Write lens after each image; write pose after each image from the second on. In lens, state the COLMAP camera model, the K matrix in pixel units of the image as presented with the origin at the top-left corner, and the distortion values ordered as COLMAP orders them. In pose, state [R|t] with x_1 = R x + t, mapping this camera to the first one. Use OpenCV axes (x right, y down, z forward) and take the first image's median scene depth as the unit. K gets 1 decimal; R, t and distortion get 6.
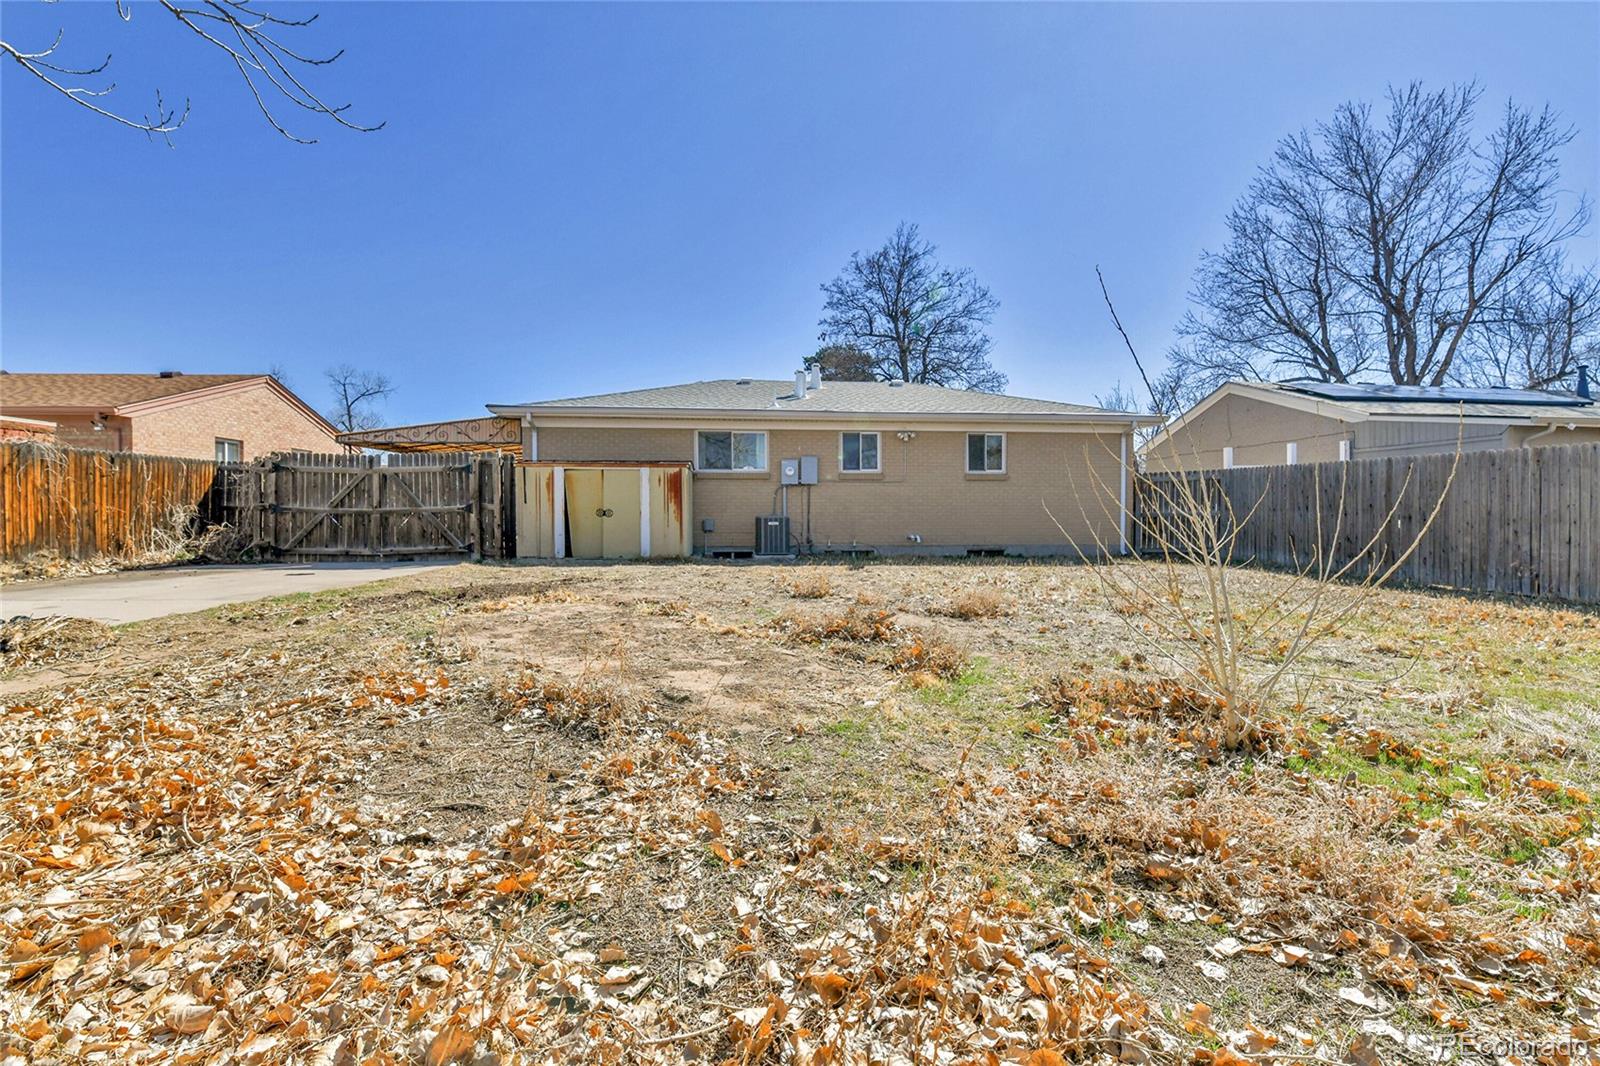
lens RADIAL K [[695.3, 0, 833.6], [0, 695.3, 520.9], [0, 0, 1]] dist [-0.002093, -0.000766]
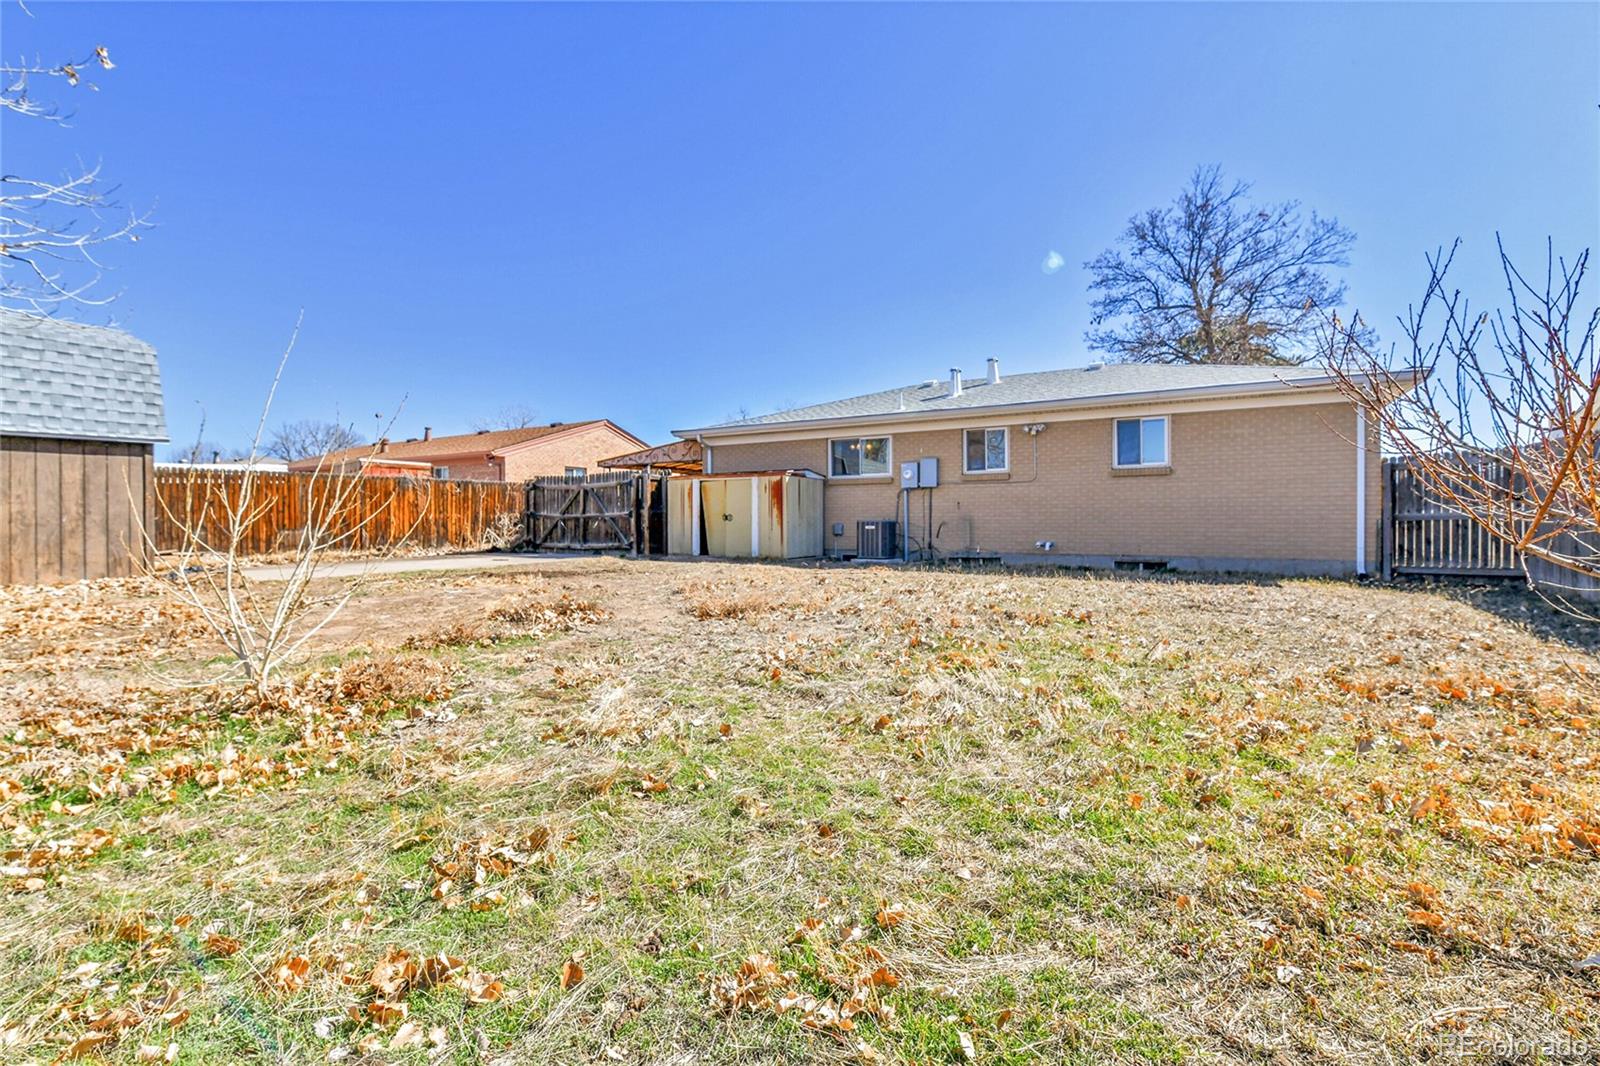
lens RADIAL K [[695.3, 0, 833.6], [0, 695.3, 520.9], [0, 0, 1]] dist [-0.002093, -0.000766]
pose [[0.817874, -0.000328, -0.575398, 0.468903], [-0.003171, 0.999982, -0.005078, -0.000649], [0.575389, 0.005977, 0.817858, 0.155664]]
